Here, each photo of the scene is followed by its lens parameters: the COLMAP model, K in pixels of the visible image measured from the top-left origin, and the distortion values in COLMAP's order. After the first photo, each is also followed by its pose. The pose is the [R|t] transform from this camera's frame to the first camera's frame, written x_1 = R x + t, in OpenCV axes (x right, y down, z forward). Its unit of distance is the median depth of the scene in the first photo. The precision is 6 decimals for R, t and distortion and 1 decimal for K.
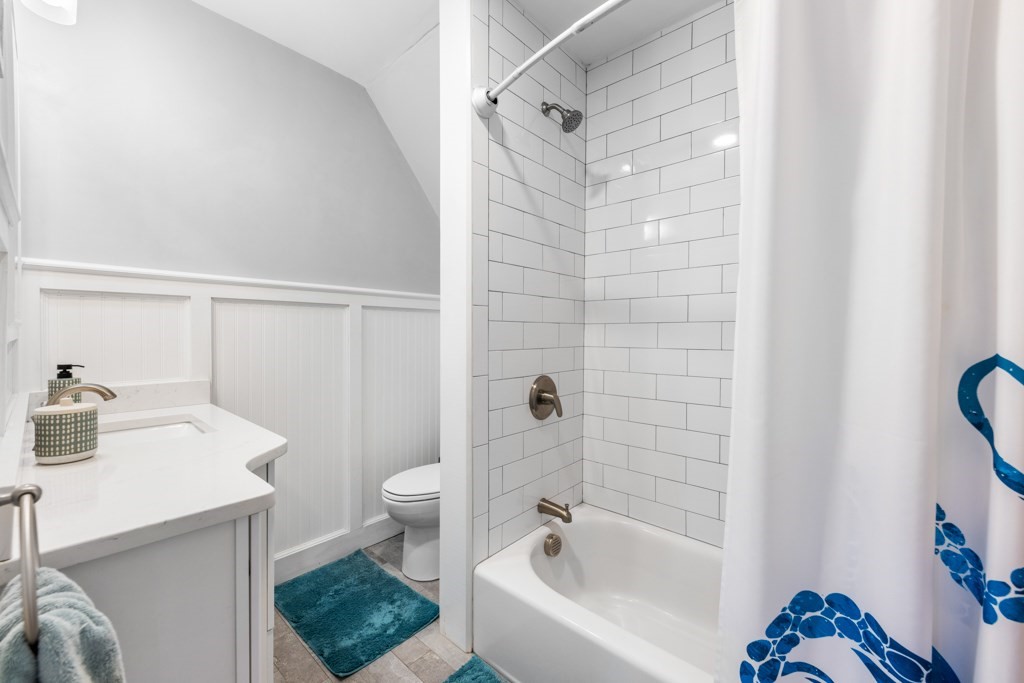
lens RADIAL K [[409.8, 0, 507.5], [0, 409.8, 341.1], [0, 0, 1]] dist [0.003951, 0.000217]
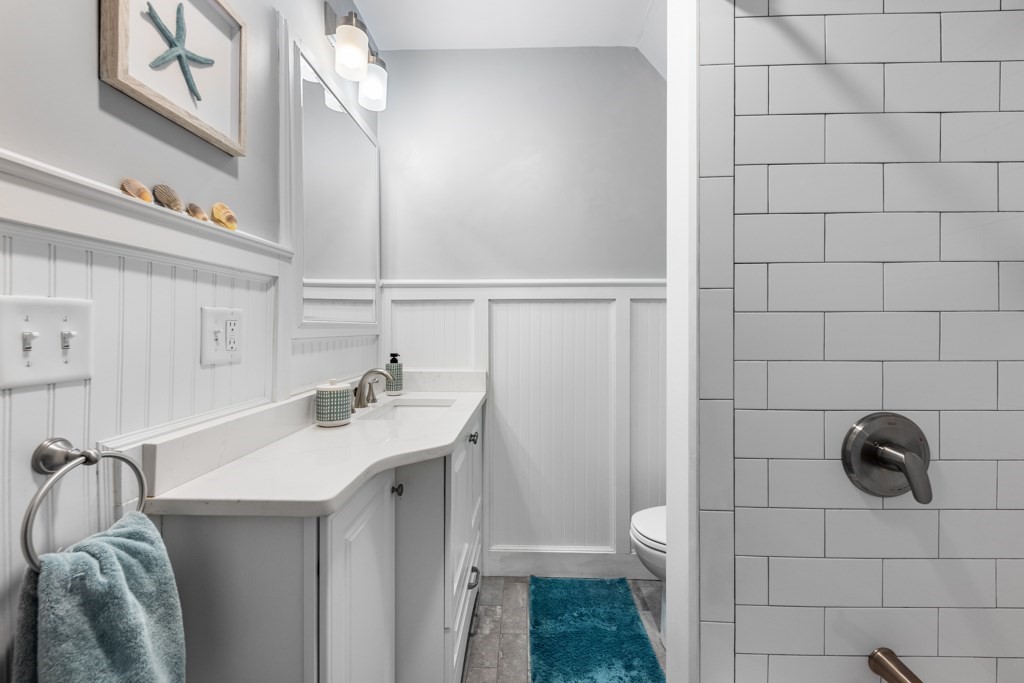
lens RADIAL K [[409.8, 0, 513.0], [0, 409.8, 331.2], [0, 0, 1]] dist [0.003951, 0.000217]
pose [[0.643013, 0.003008, -0.765849, 0.189681], [-0.012696, 0.999897, -0.006732, -0.010291], [0.765750, 0.014052, 0.642985, 0.308912]]
